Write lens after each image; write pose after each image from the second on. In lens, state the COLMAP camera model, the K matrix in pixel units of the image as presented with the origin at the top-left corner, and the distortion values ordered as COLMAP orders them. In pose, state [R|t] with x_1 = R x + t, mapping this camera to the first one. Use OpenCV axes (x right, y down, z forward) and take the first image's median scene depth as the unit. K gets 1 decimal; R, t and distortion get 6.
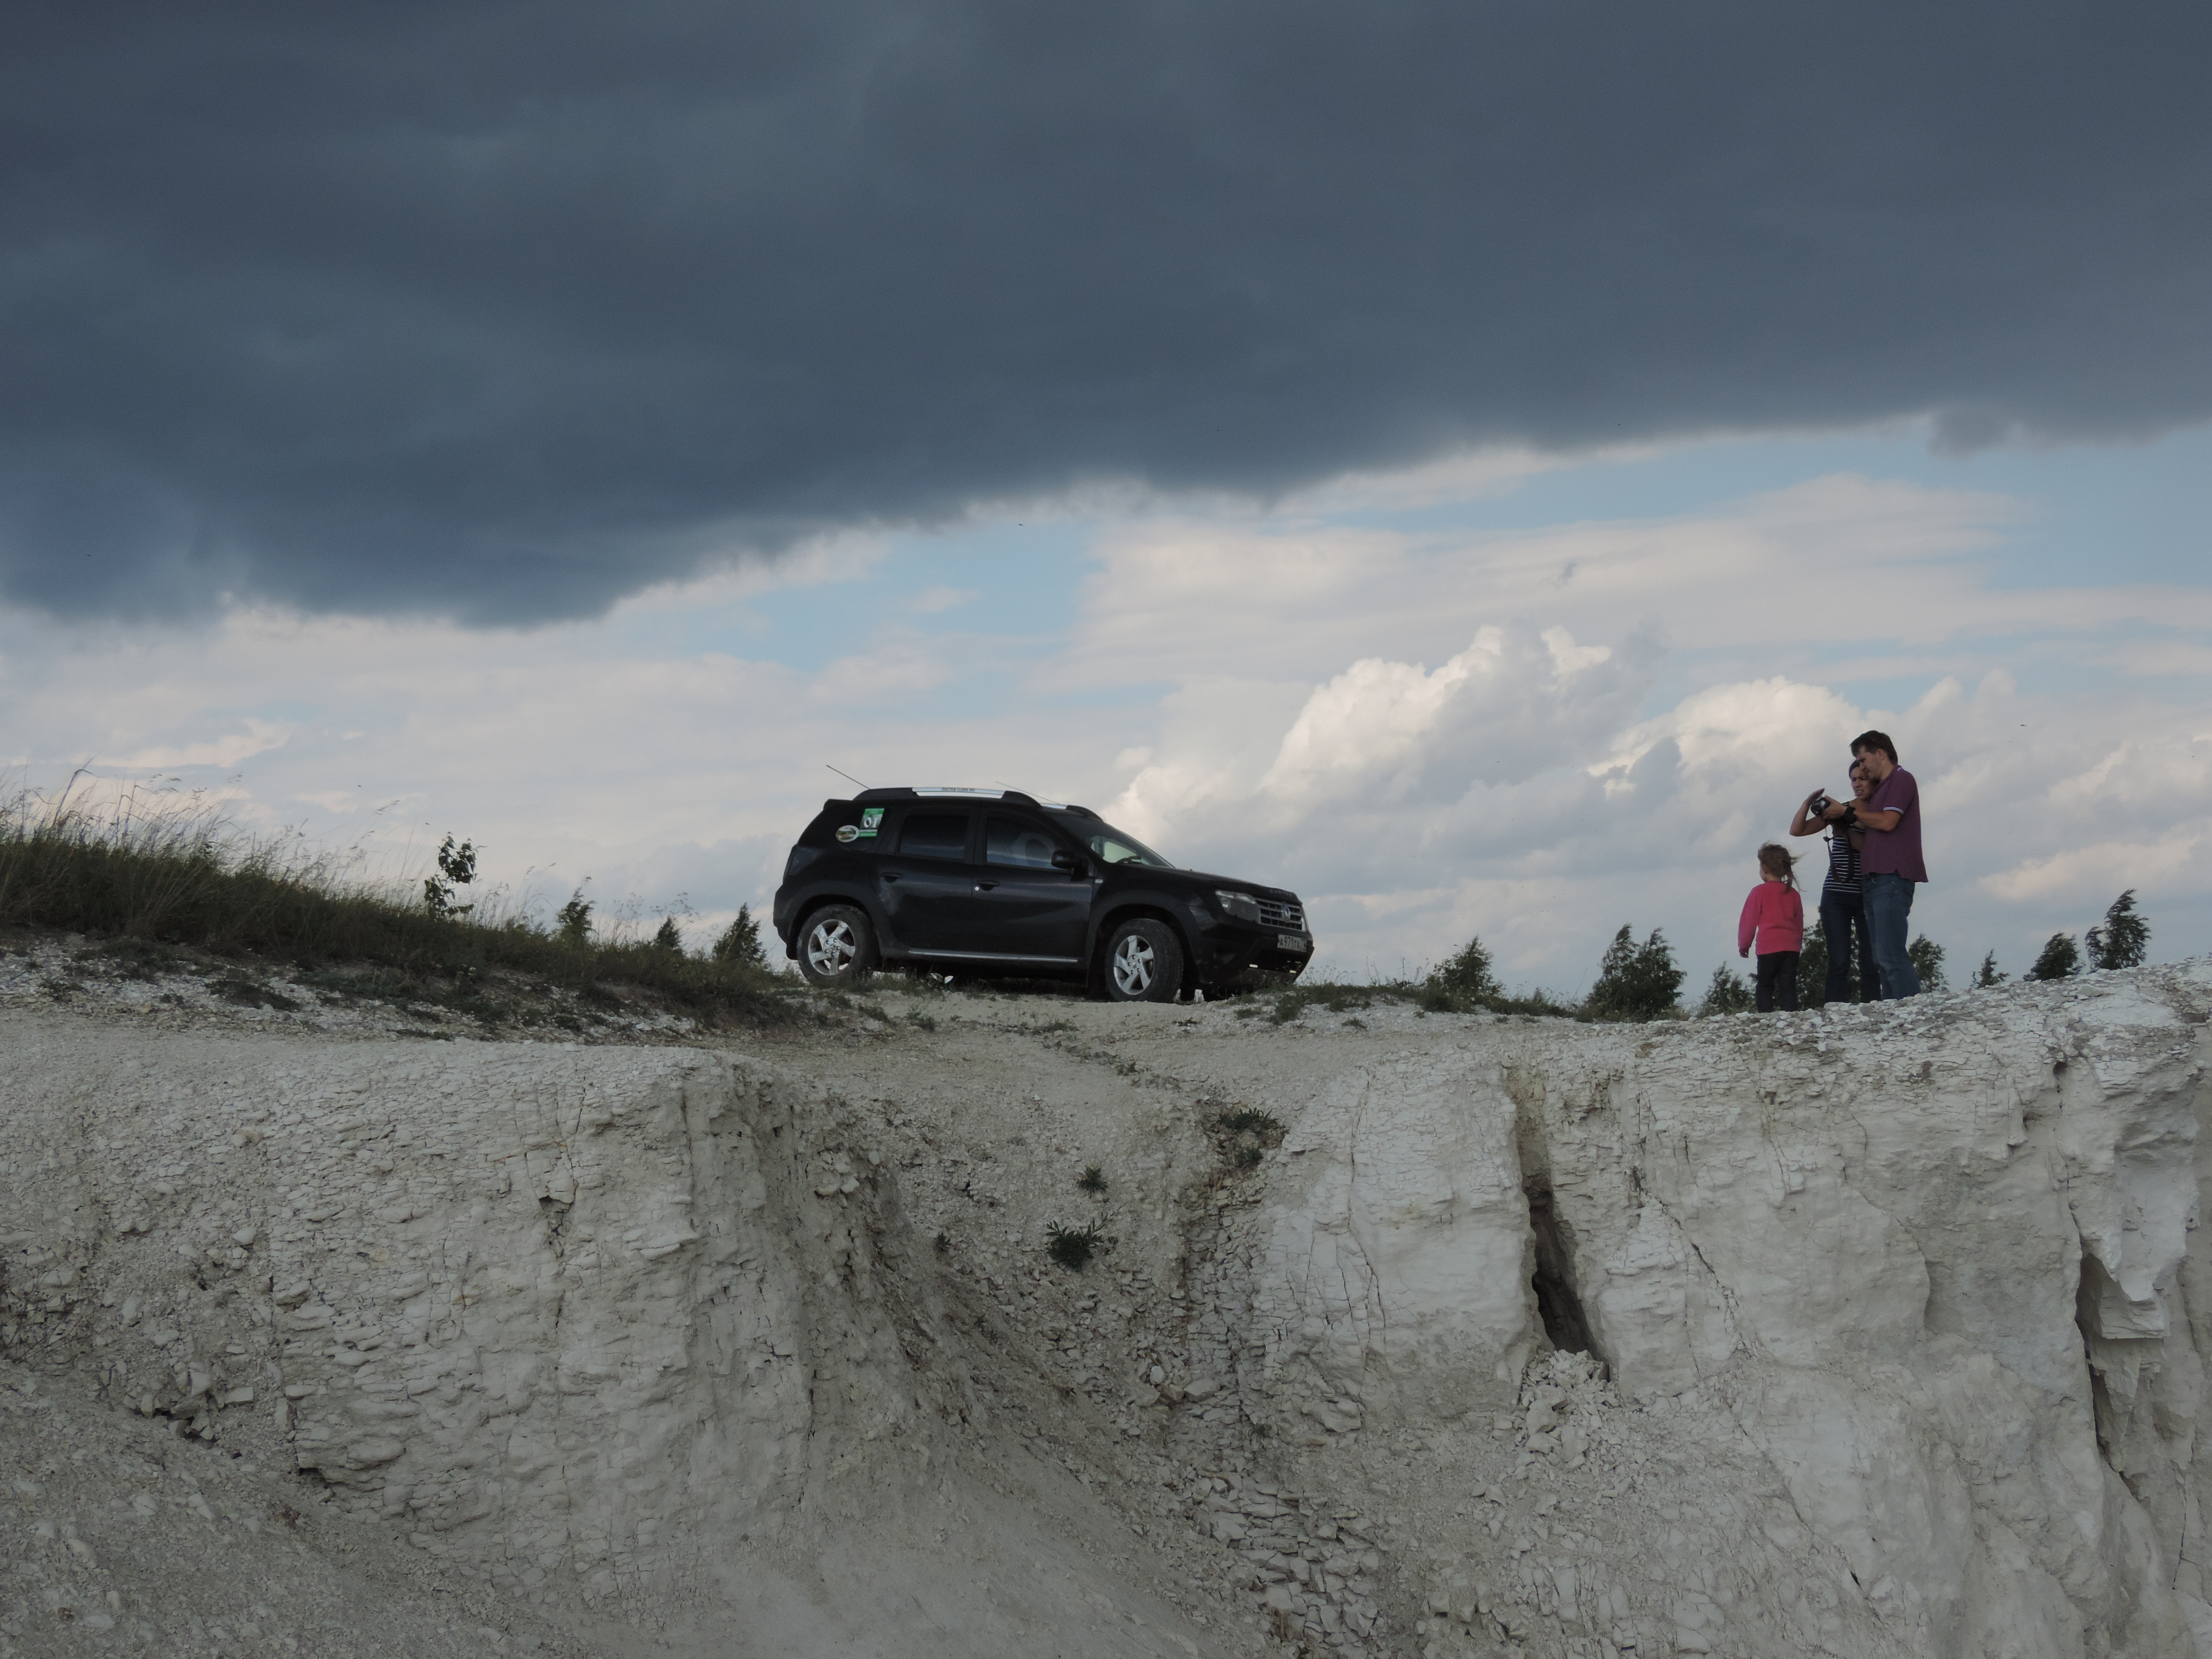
lens RADIAL K [[2993.6, 0, 1120.2], [0, 2993.6, 823.9], [0, 0, 1]] dist [-0.064593, 0.000000]
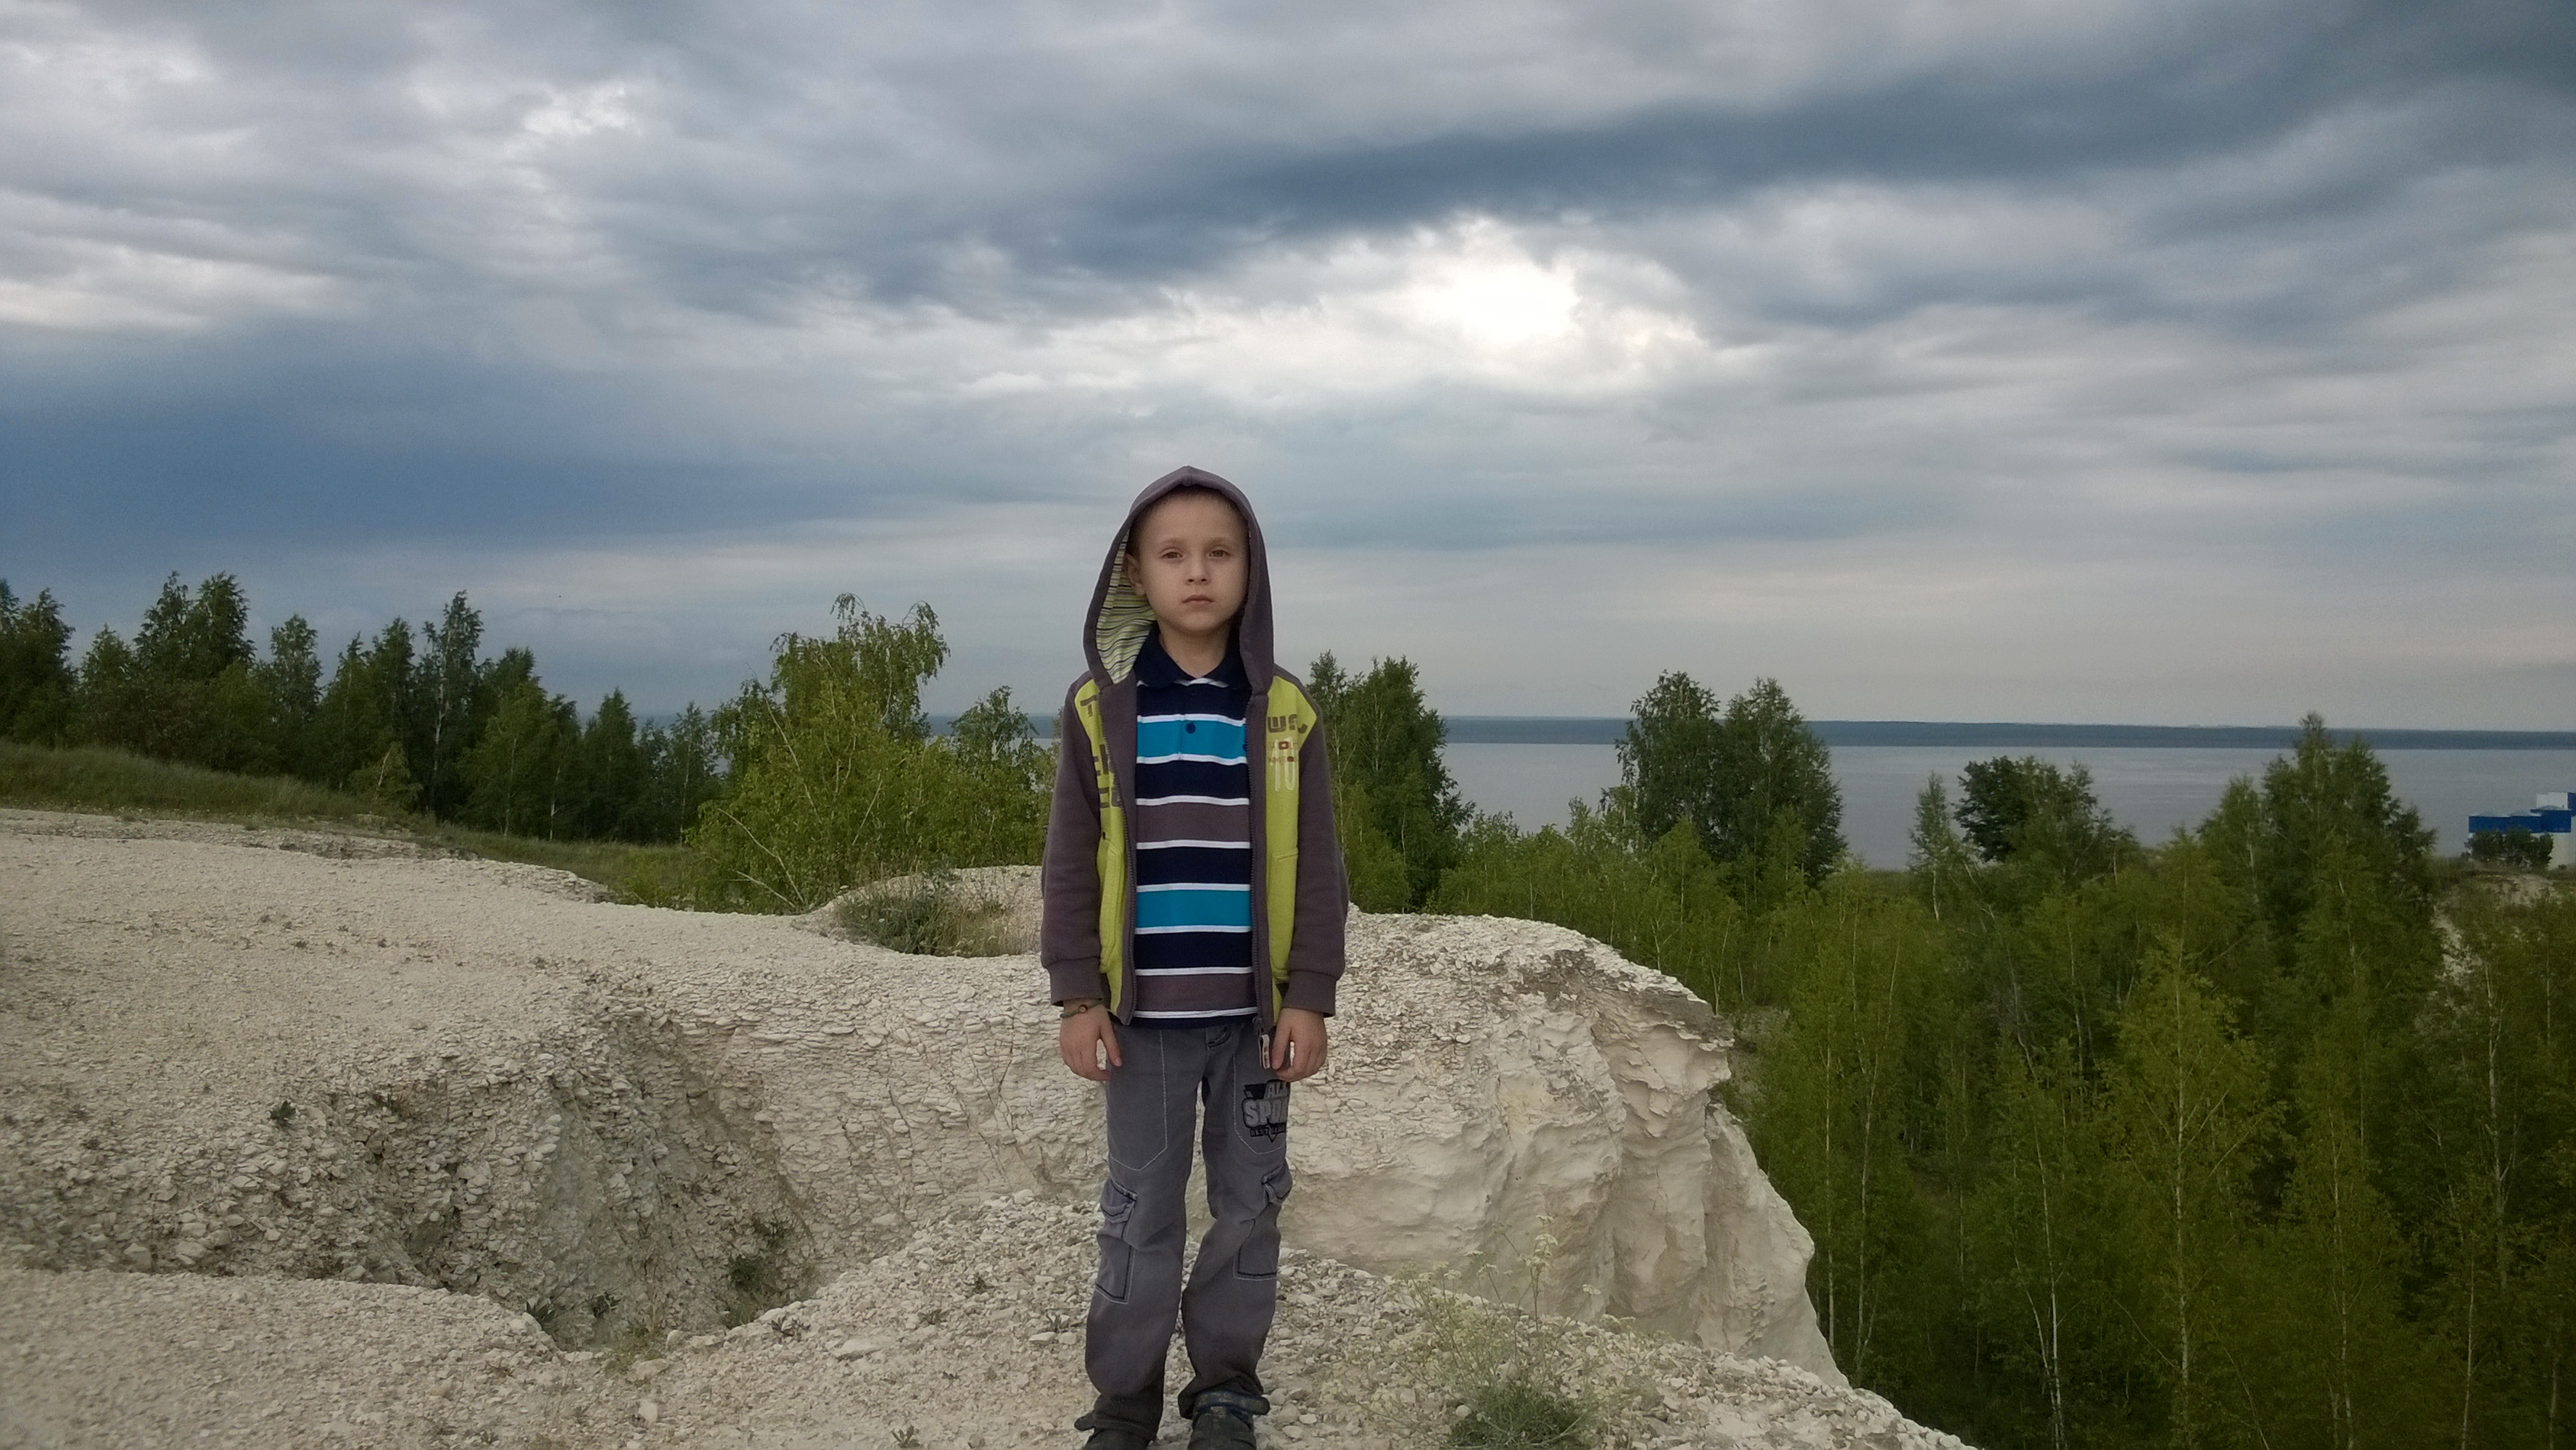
lens RADIAL K [[1980.0, 0, 1275.5], [0, 1980.0, 734.6], [0, 0, 1]] dist [0.021648, -0.002511]
pose [[0.748778, 0.039888, 0.661619, 0.365489], [-0.102130, 0.993210, 0.055704, 0.002765], [-0.654905, -0.109281, 0.747768, 1.384175]]
